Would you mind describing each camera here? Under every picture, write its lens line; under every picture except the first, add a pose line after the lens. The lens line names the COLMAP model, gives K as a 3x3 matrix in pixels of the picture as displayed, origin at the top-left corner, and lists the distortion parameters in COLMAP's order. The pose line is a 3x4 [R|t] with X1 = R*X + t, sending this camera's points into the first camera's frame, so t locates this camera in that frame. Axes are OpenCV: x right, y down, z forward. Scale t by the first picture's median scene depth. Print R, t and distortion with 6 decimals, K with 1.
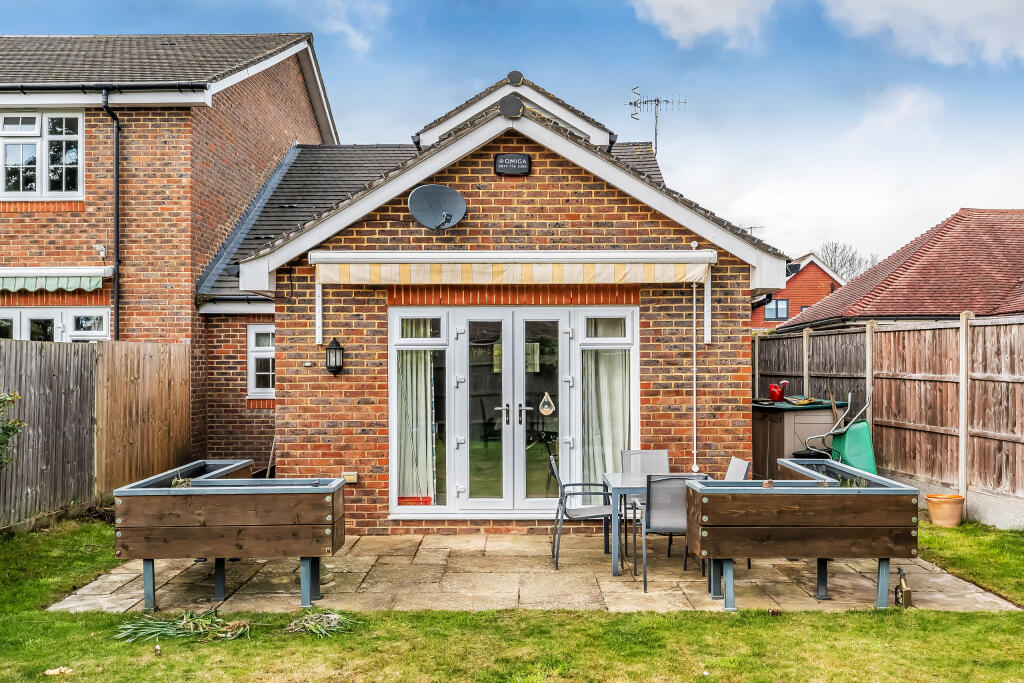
lens RADIAL K [[832.9, 0, 511.4], [0, 832.9, 345.7], [0, 0, 1]] dist [0.003453, -0.004953]
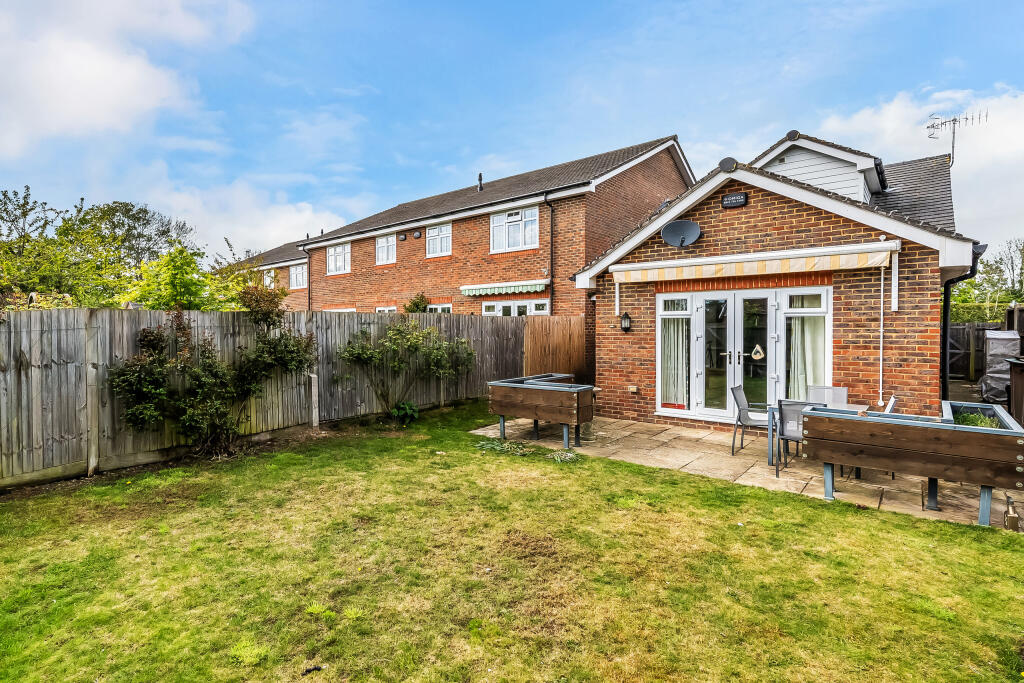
lens RADIAL K [[470.8, 0, 501.5], [0, 470.8, 324.1], [0, 0, 1]] dist [-0.004117, 0.000233]
pose [[0.787511, -0.002863, -0.616294, 0.206260], [0.012245, 0.999864, 0.011003, 0.002443], [0.616179, -0.016211, 0.787440, 0.020106]]
